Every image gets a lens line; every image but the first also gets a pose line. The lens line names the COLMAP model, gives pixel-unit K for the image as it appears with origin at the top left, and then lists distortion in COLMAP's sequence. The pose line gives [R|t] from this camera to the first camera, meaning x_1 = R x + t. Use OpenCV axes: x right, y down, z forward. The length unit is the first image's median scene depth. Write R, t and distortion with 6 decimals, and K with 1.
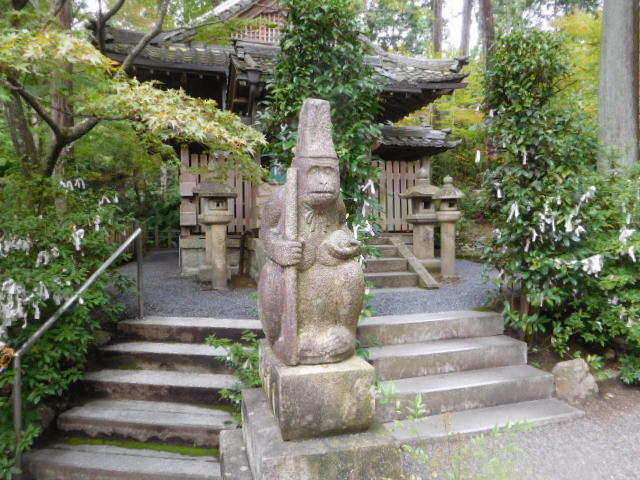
lens RADIAL K [[477.4, 0, 320.0], [0, 477.4, 240.0], [0, 0, 1]] dist [-0.007486, -0.000234]
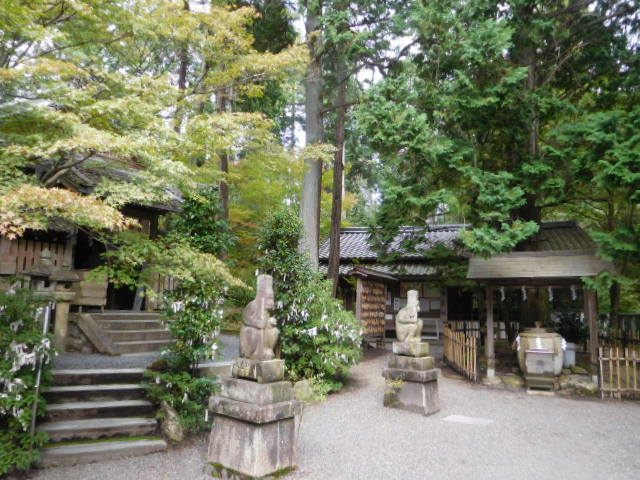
lens RADIAL K [[477.4, 0, 320.0], [0, 477.4, 240.0], [0, 0, 1]] dist [-0.007486, -0.000234]
pose [[0.801243, 0.115926, 0.587001, -0.659237], [-0.023352, 0.986363, -0.162921, -0.006378], [-0.597883, 0.116832, 0.793024, -0.708663]]
